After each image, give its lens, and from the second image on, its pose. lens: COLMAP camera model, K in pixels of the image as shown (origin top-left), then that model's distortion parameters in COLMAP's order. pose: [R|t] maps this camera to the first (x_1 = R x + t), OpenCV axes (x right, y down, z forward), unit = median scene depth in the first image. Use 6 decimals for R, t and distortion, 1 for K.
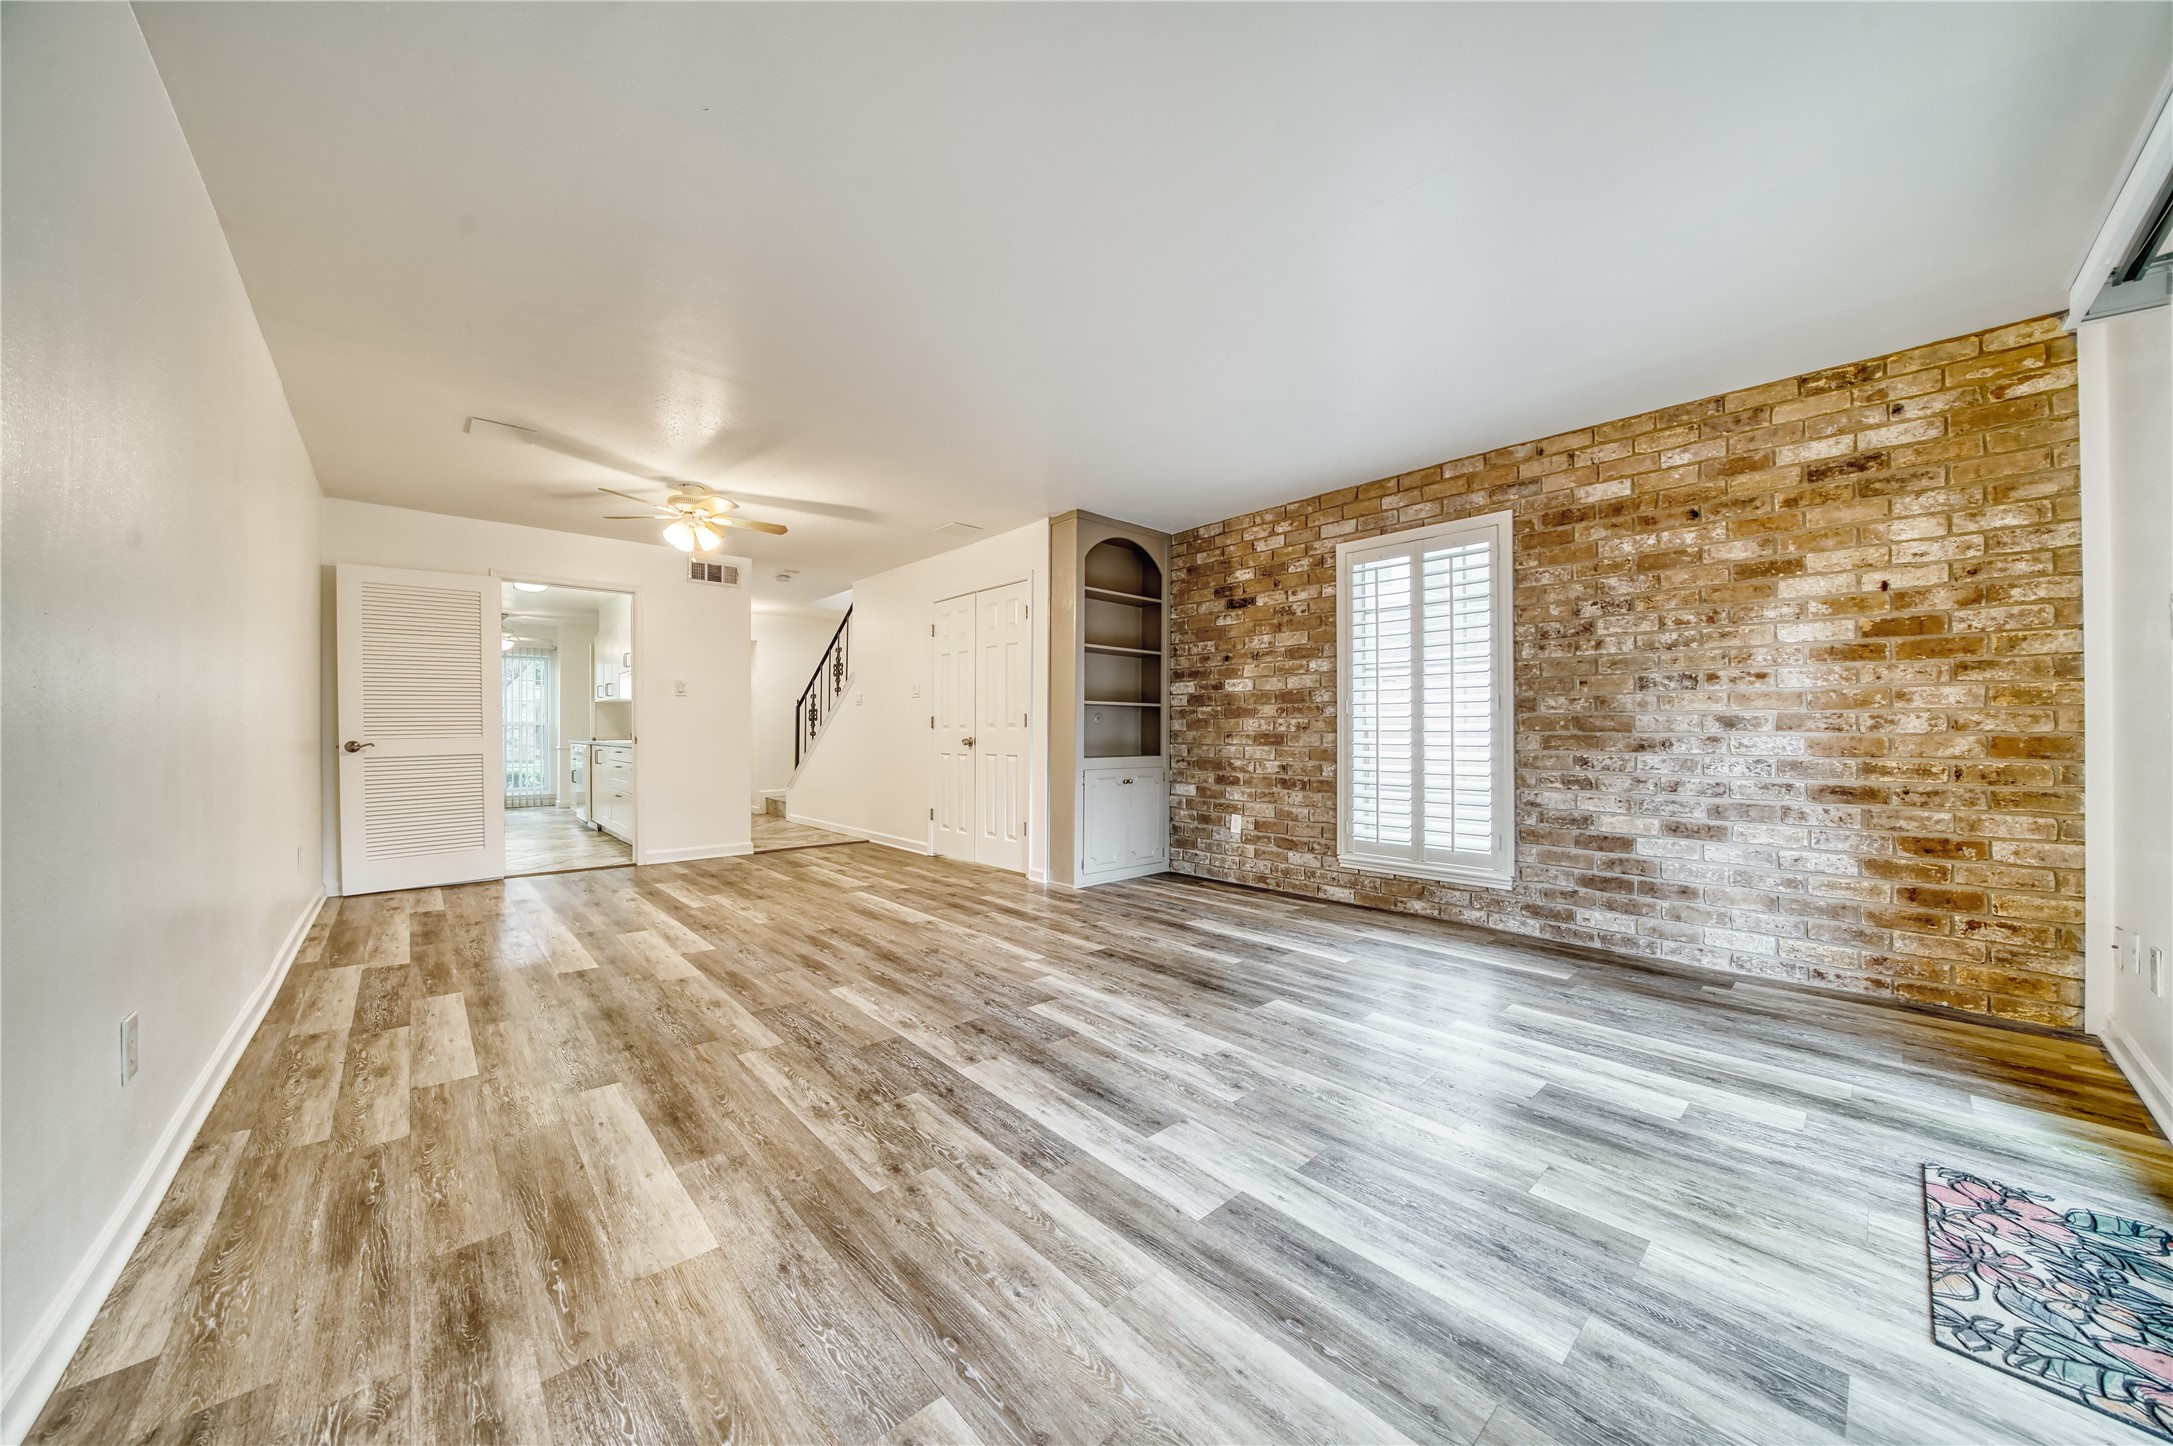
lens RADIAL K [[753.9, 0, 1088.9], [0, 753.9, 731.3], [0, 0, 1]] dist [-0.020824, 0.000369]
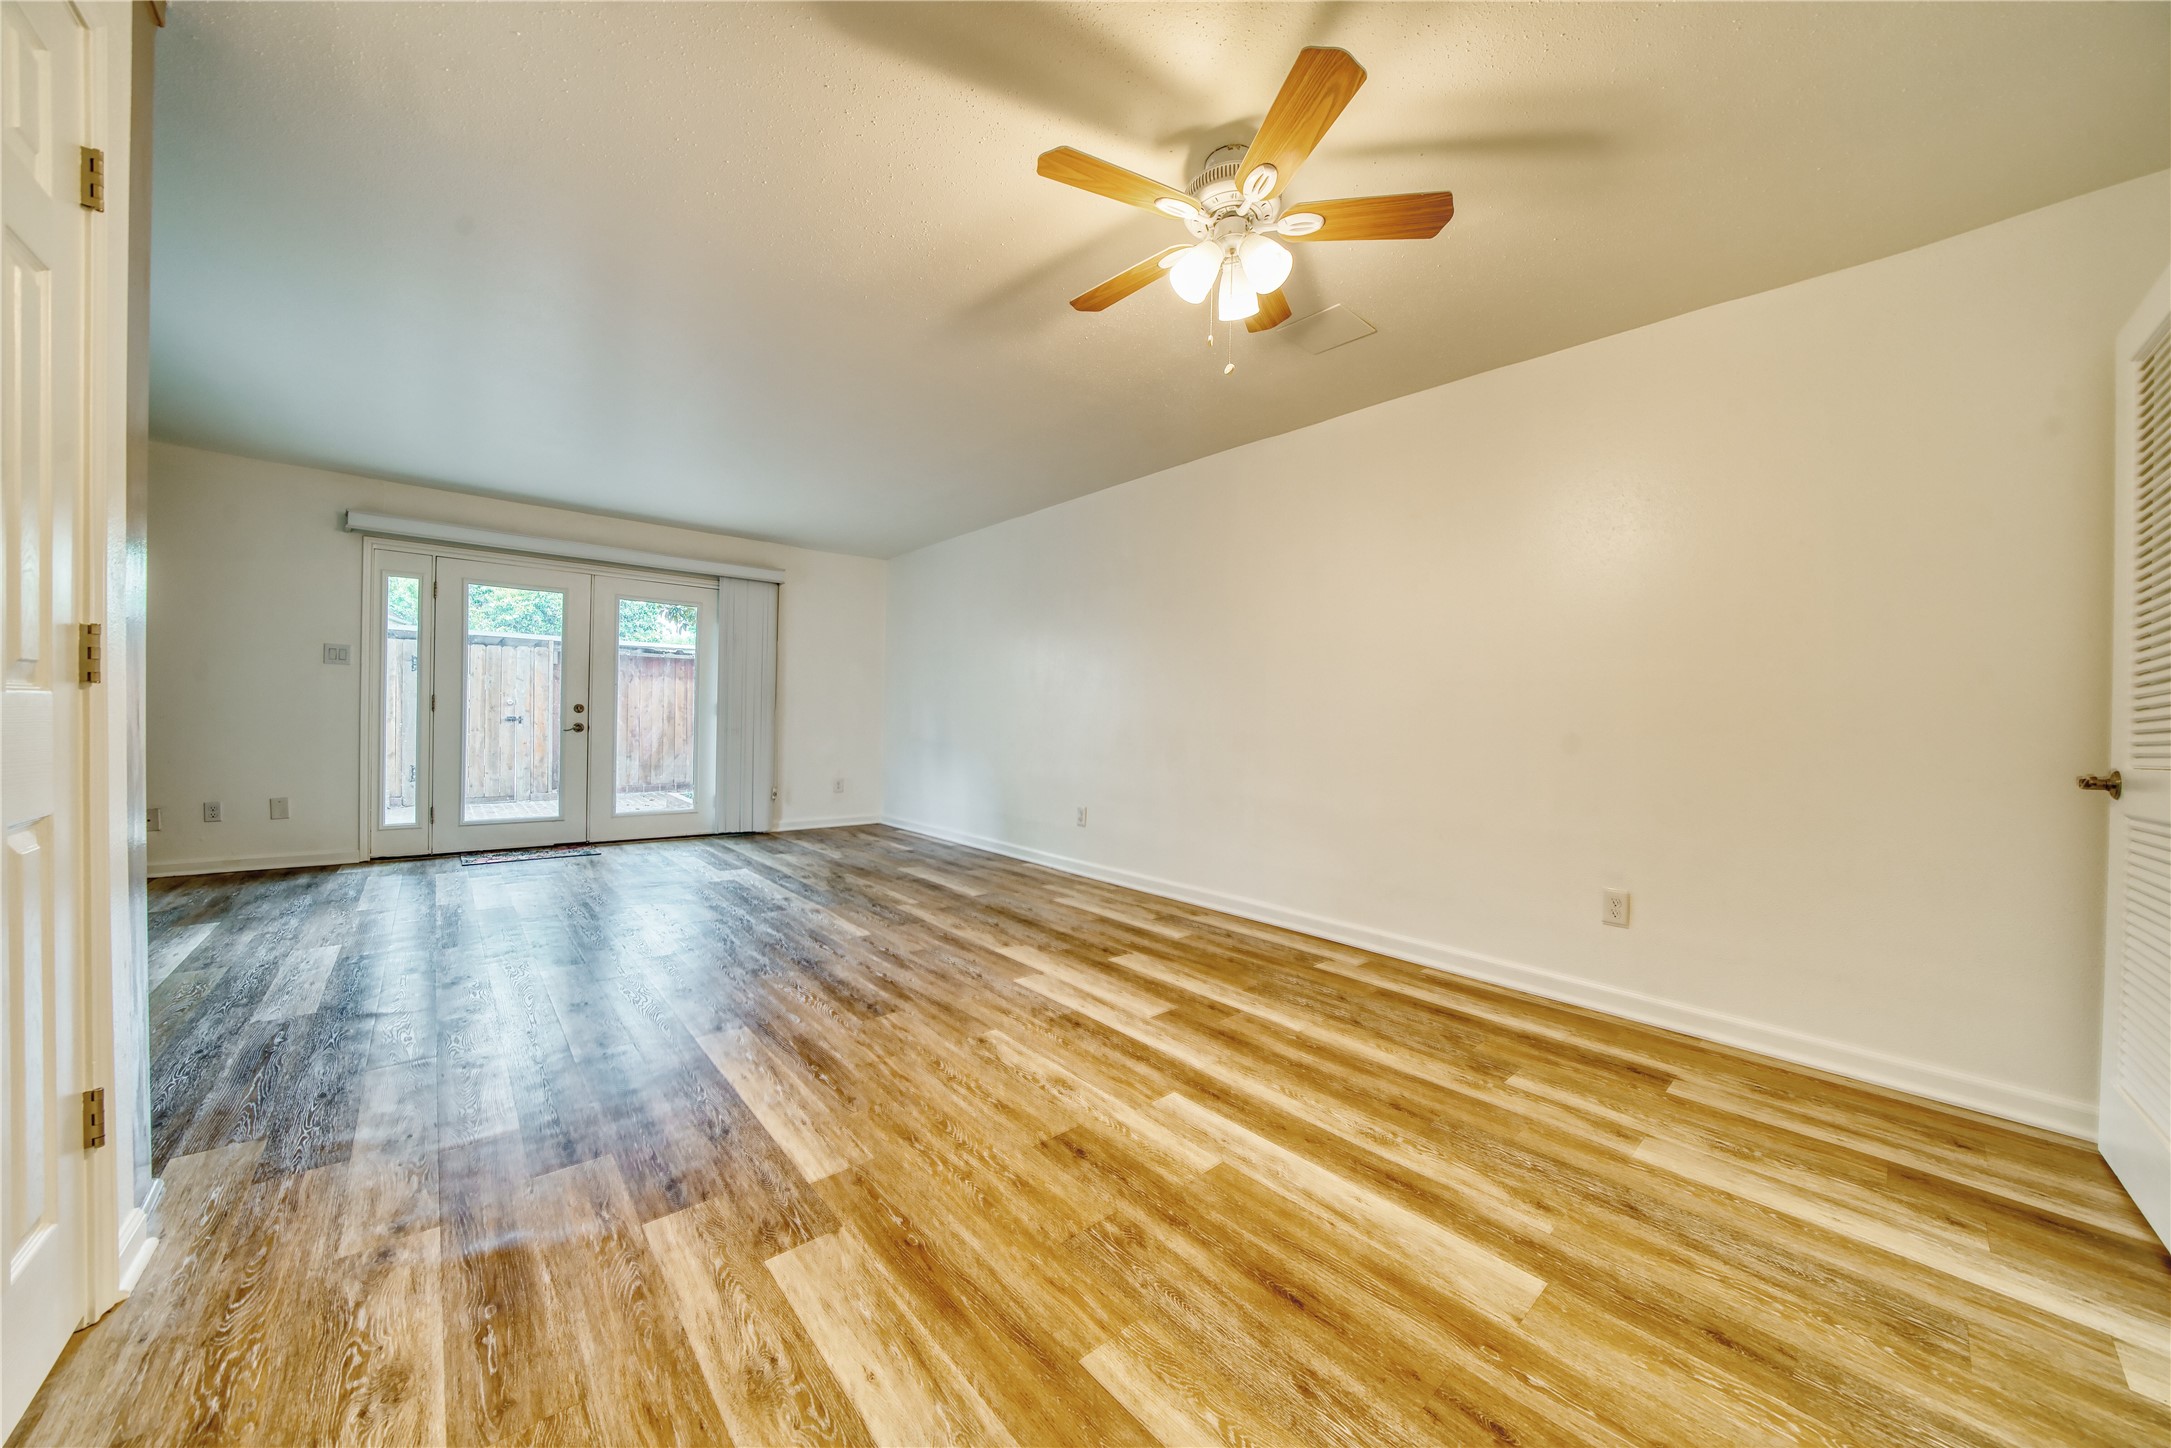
lens RADIAL K [[753.2, 0, 1081.0], [0, 753.2, 731.8], [0, 0, 1]] dist [-0.020824, 0.000369]
pose [[-0.999402, -0.022804, 0.025977, -0.604131], [-0.022308, 0.999567, 0.019205, -0.001271], [-0.026404, 0.018614, -0.999478, 1.869042]]
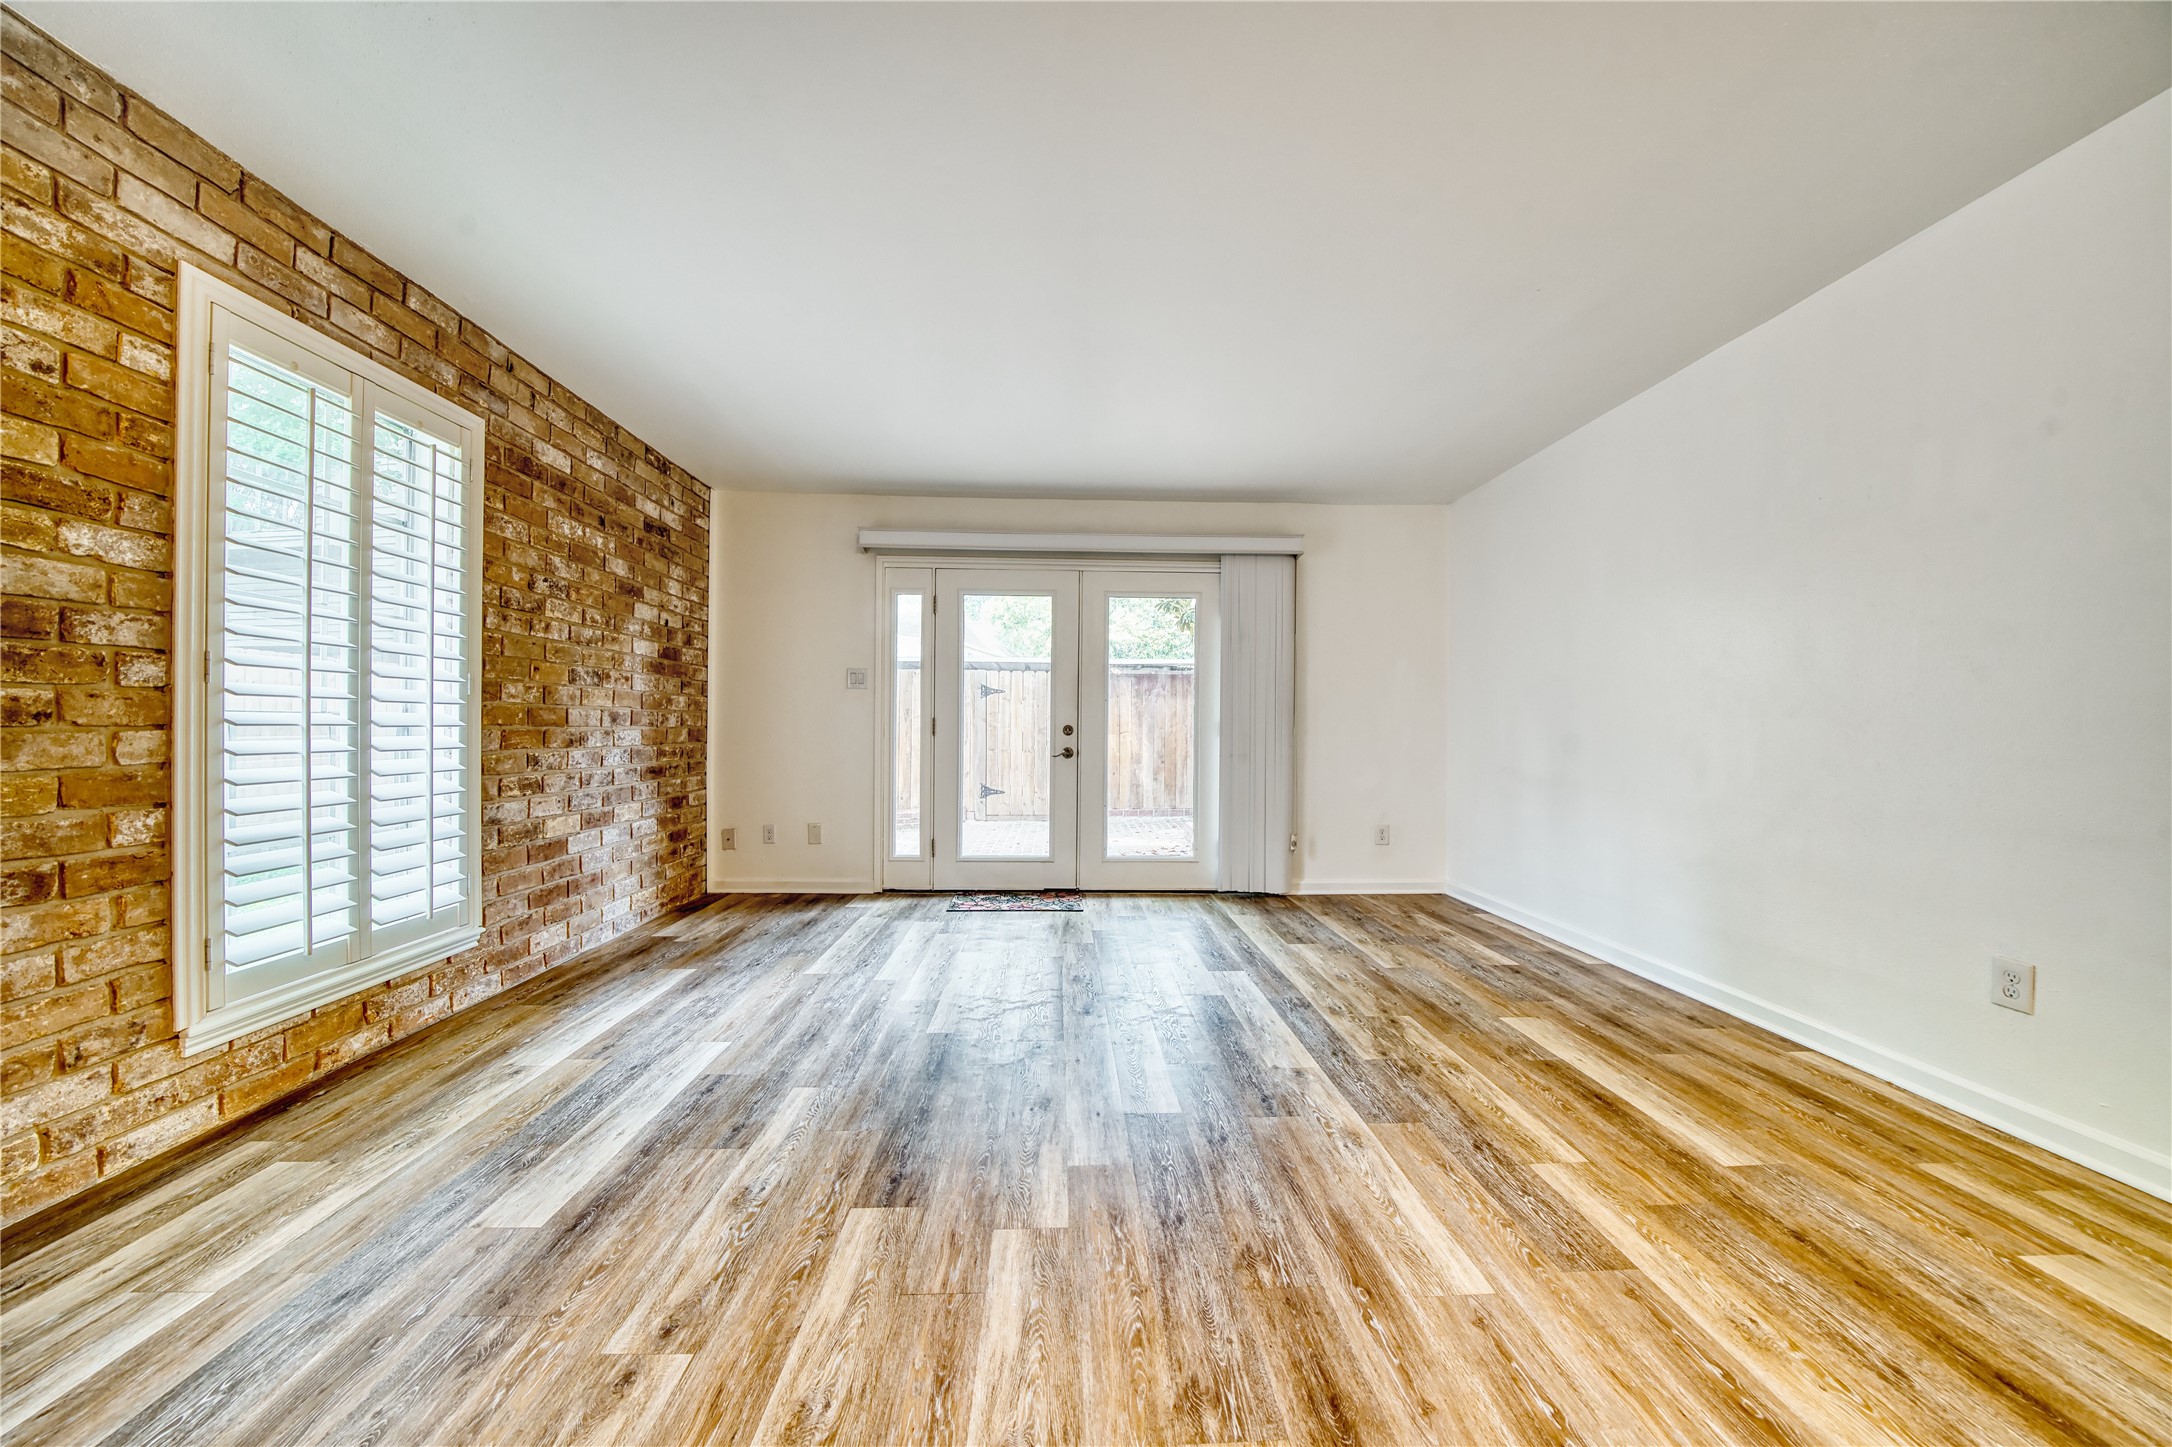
lens RADIAL K [[753.5, 0, 1084.5], [0, 753.5, 726.7], [0, 0, 1]] dist [-0.020824, 0.000369]
pose [[-0.763286, -0.006273, 0.646031, -0.387144], [-0.007420, 0.999972, 0.000943, -0.004505], [-0.646018, -0.004074, -0.763311, 1.311452]]
